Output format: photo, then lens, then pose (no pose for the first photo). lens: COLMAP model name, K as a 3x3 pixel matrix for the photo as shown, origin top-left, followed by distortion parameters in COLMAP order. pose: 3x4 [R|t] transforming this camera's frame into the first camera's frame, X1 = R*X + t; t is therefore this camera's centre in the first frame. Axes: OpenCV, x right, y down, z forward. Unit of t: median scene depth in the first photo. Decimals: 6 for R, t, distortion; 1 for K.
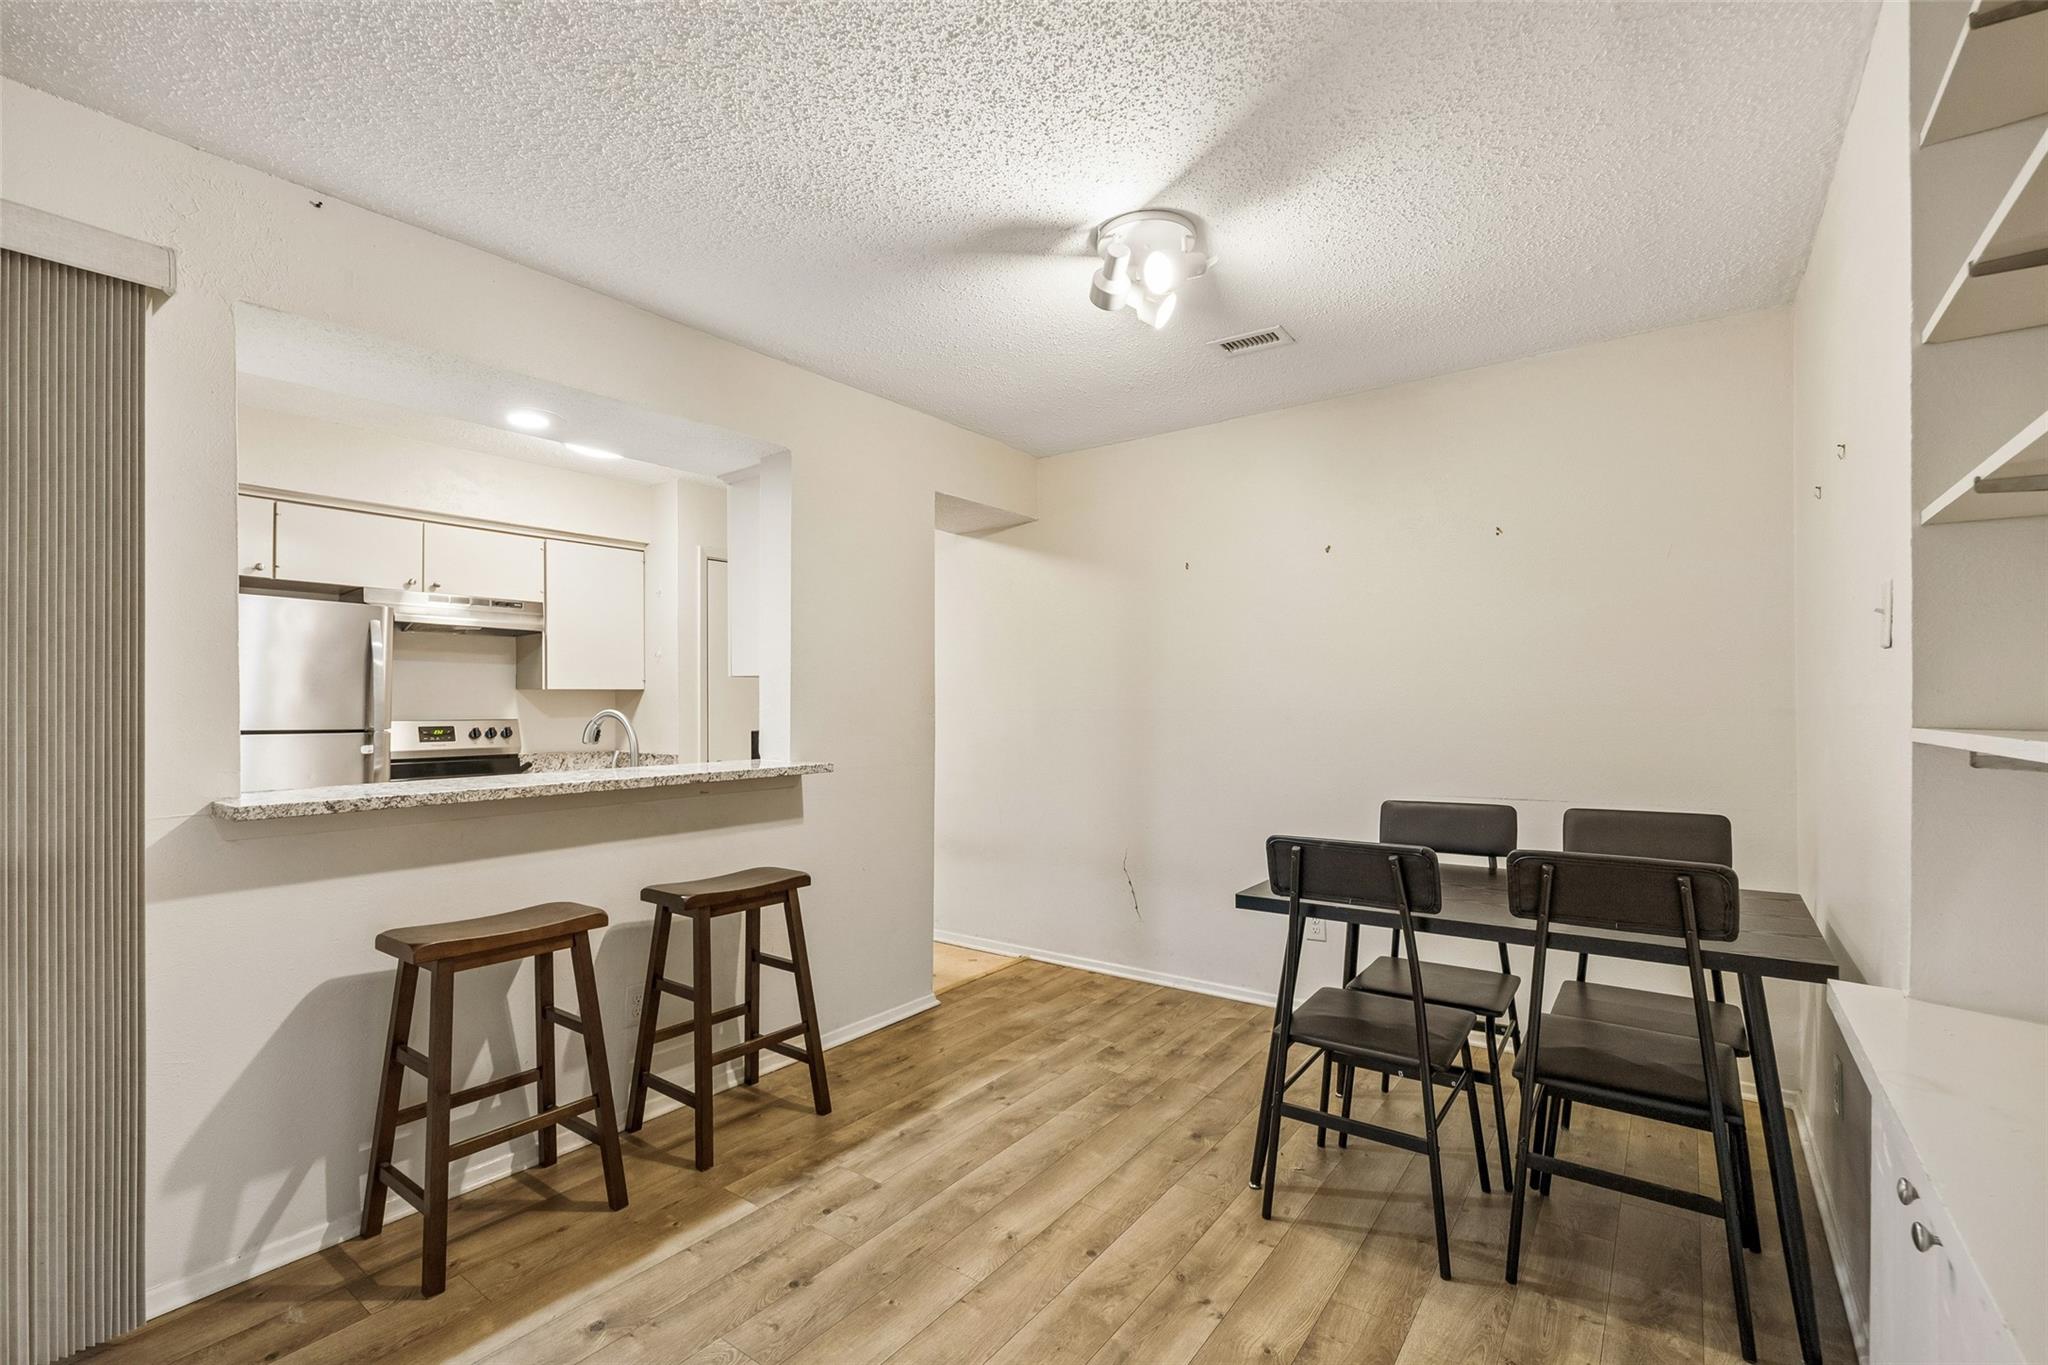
lens RADIAL K [[904.9, 0, 1029.6], [0, 904.9, 701.4], [0, 0, 1]] dist [-0.000807, -0.000709]
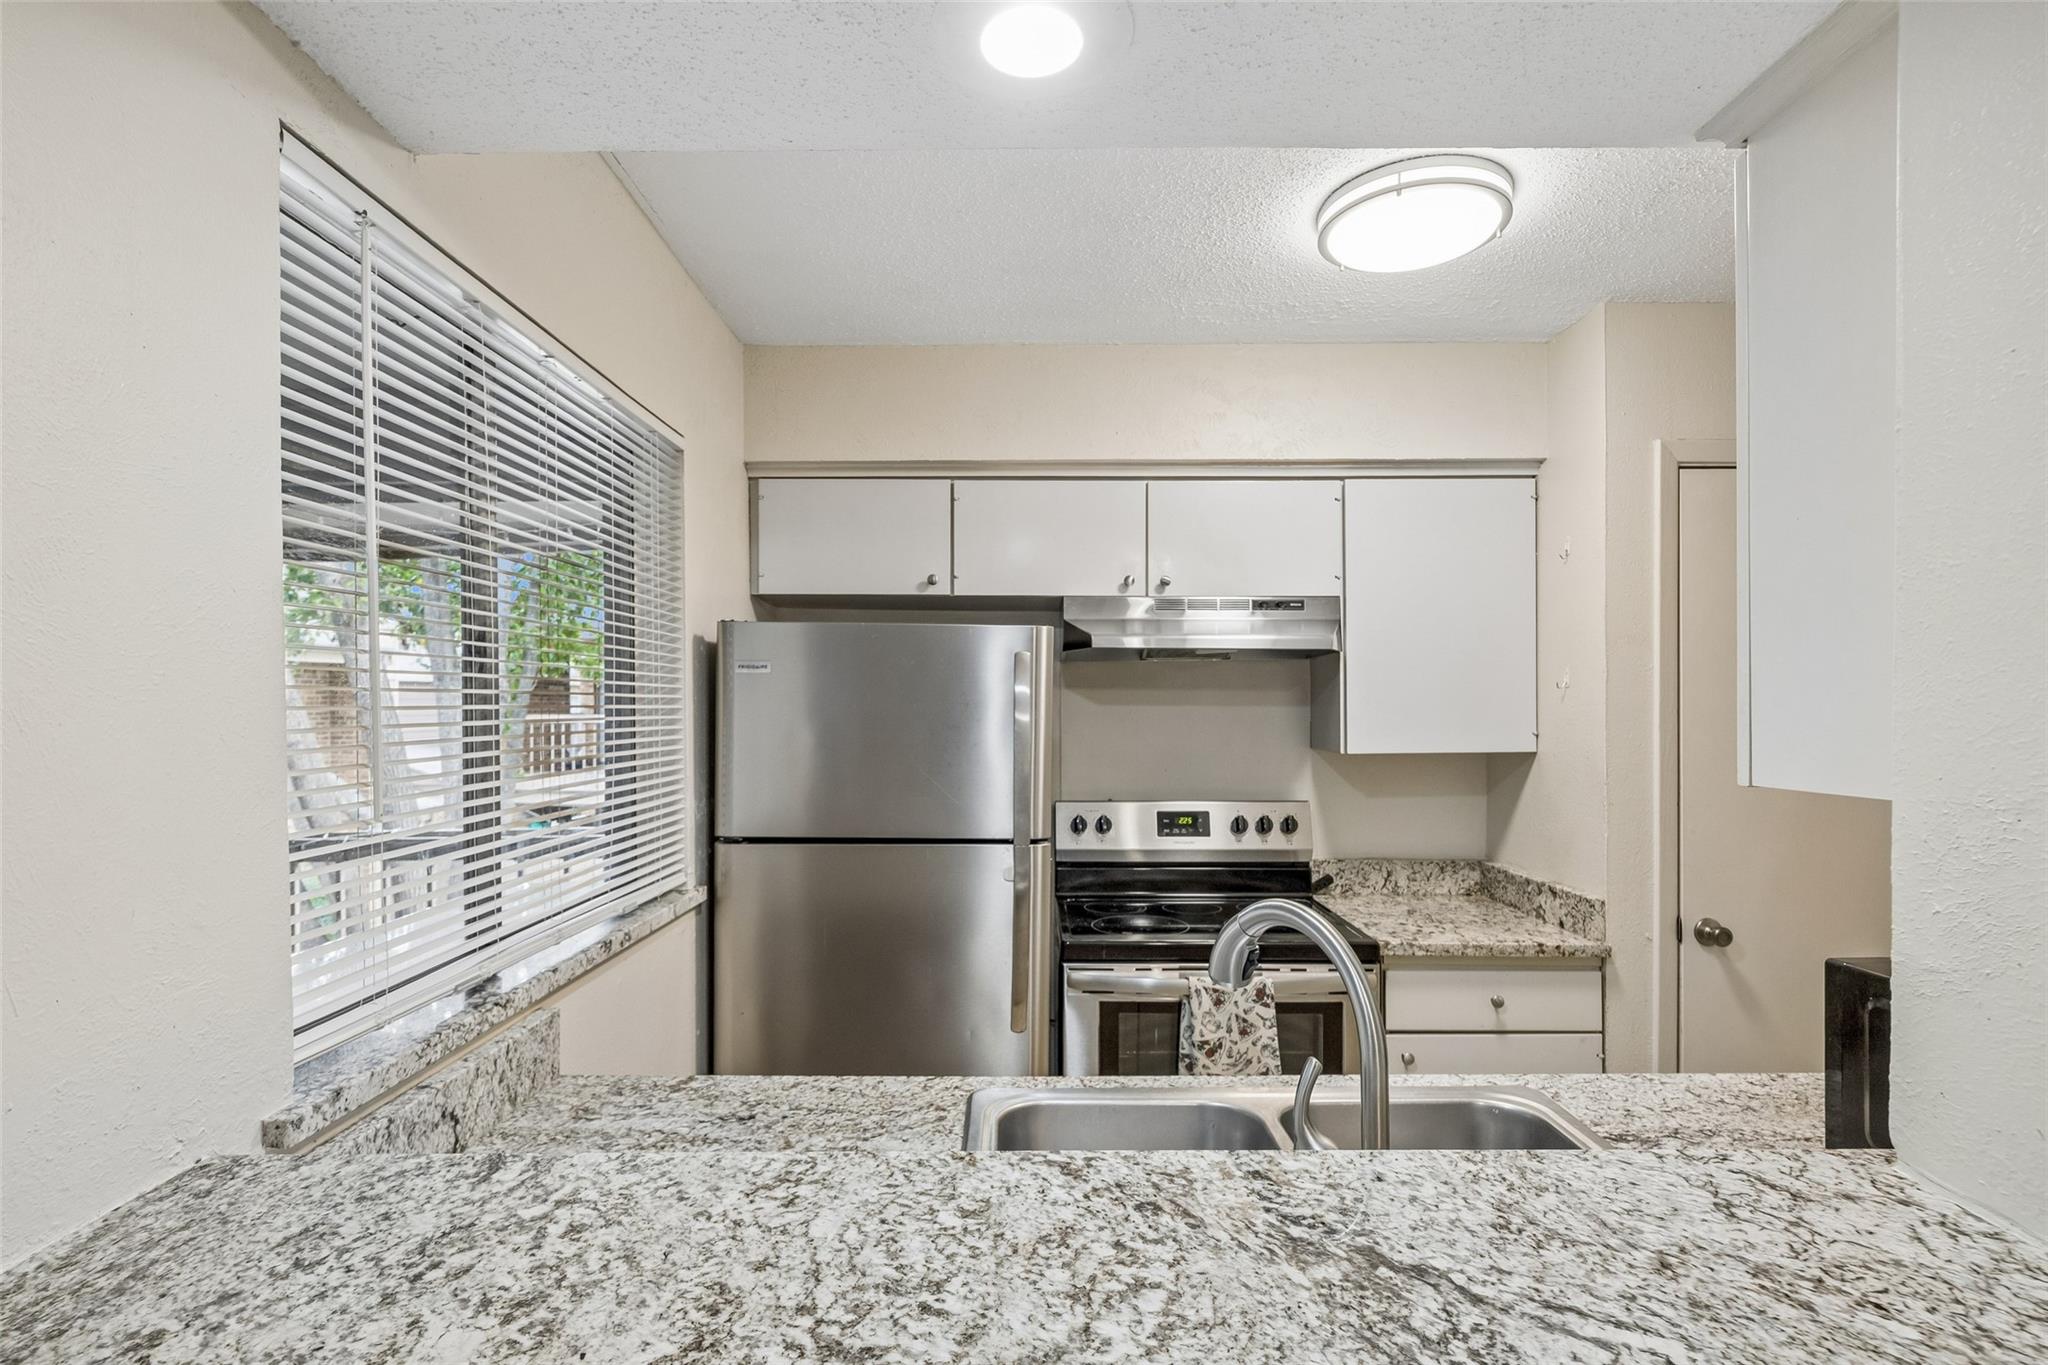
lens RADIAL K [[1011.8, 0, 1005.7], [0, 1011.8, 715.6], [0, 0, 1]] dist [0.000217, -0.000796]
pose [[0.589038, 0.002552, -0.808102, -0.159427], [-0.000560, 0.999996, 0.002749, -0.038219], [0.808105, -0.001167, 0.589037, 0.472302]]
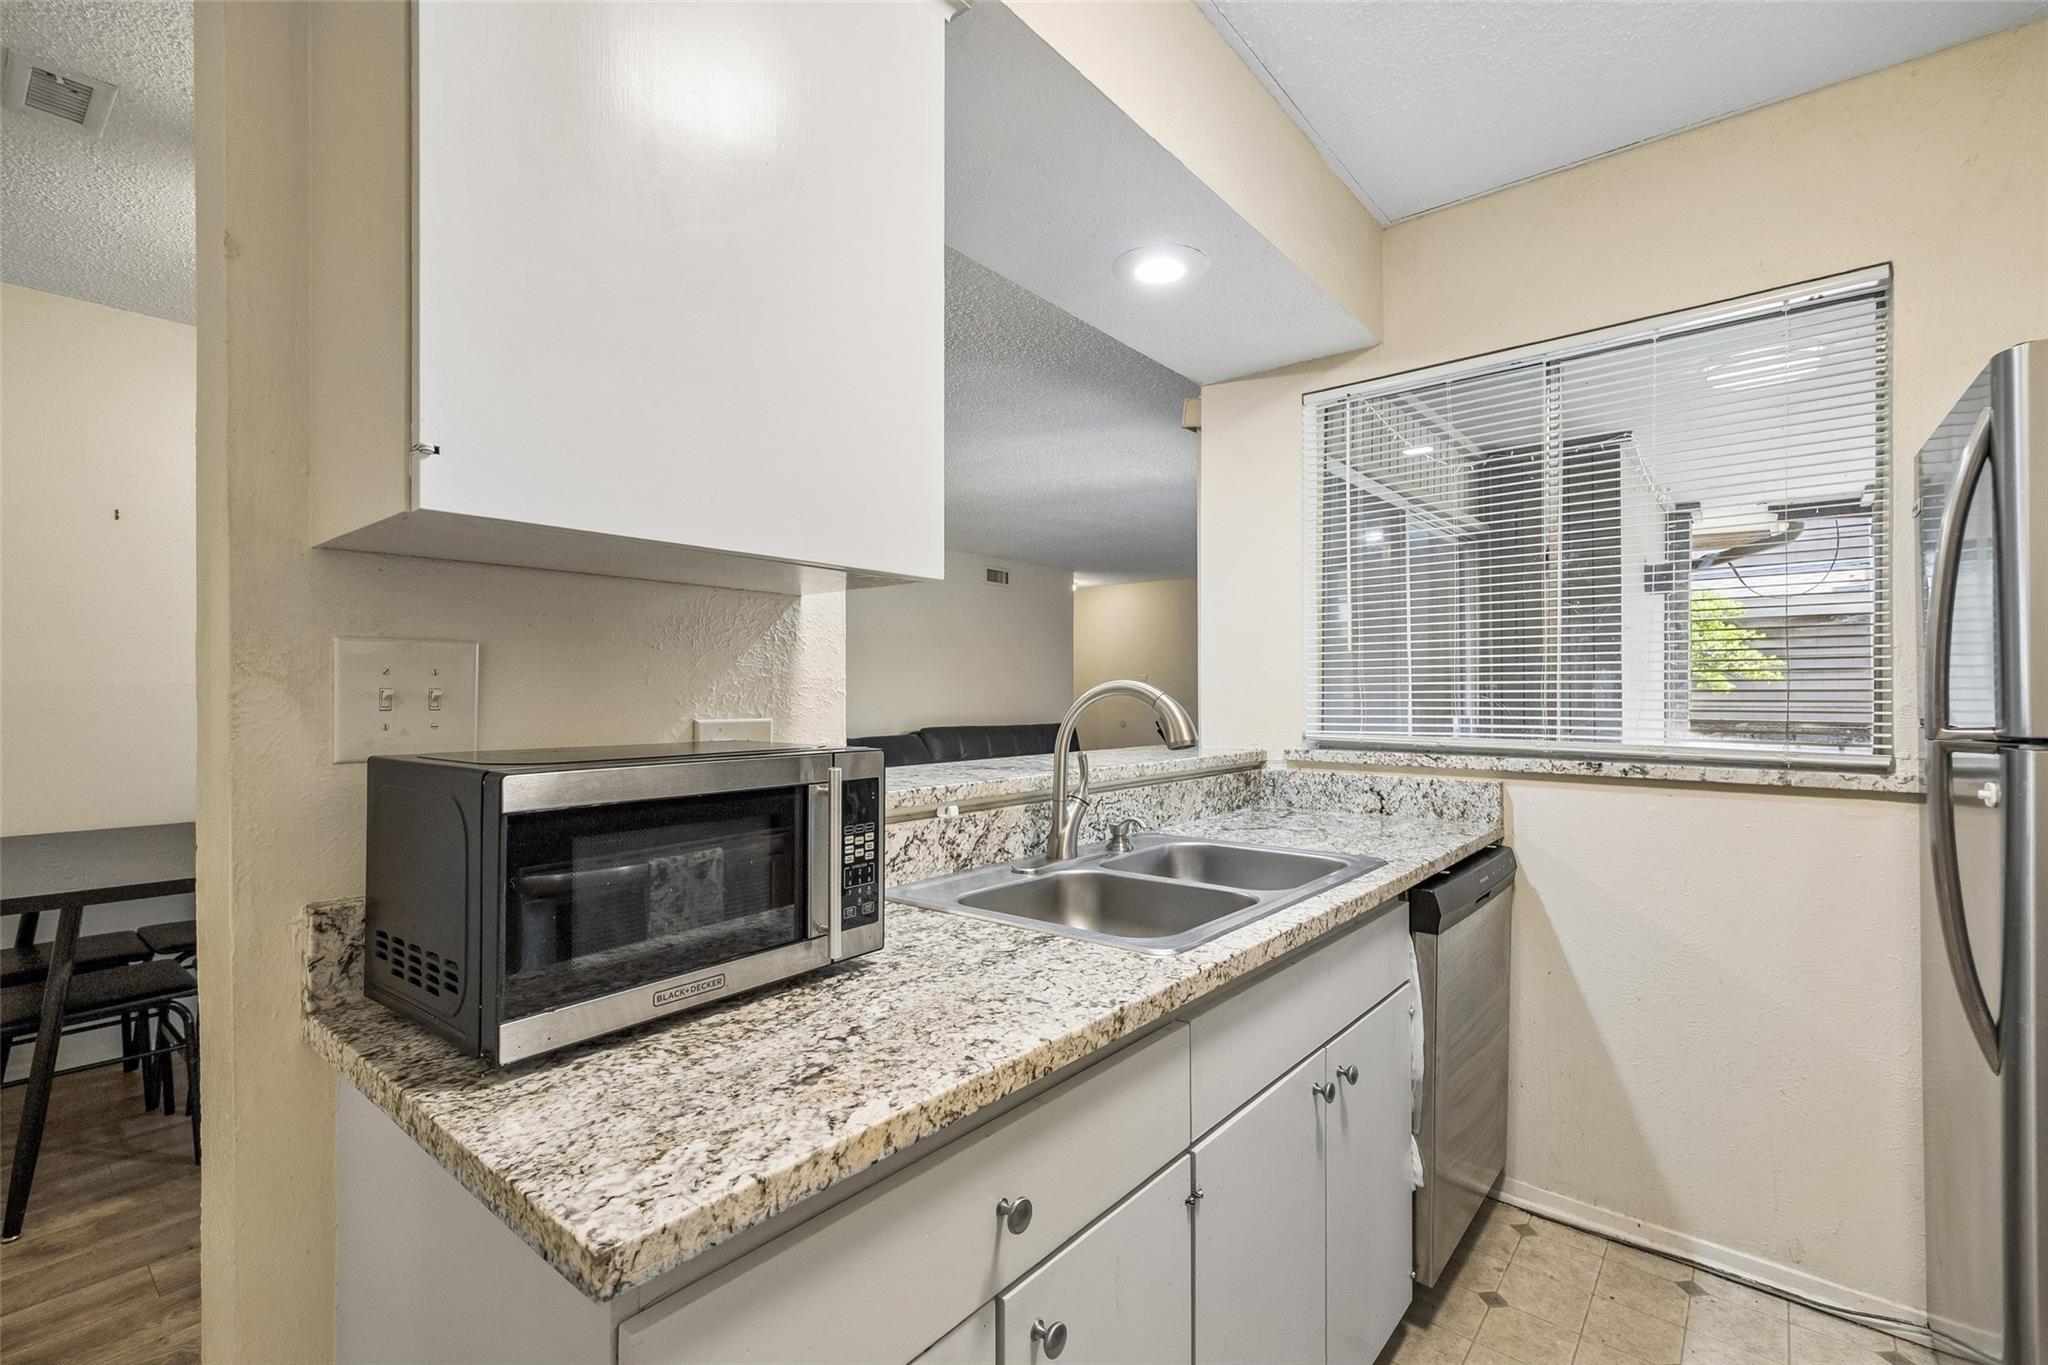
lens RADIAL K [[904.9, 0, 1012.1], [0, 904.9, 692.3], [0, 0, 1]] dist [-0.000807, -0.000709]
pose [[-0.997119, -0.005475, 0.075653, -0.304640], [-0.005059, 0.999971, 0.005690, 0.013313], [-0.075682, 0.005290, -0.997118, 1.062058]]
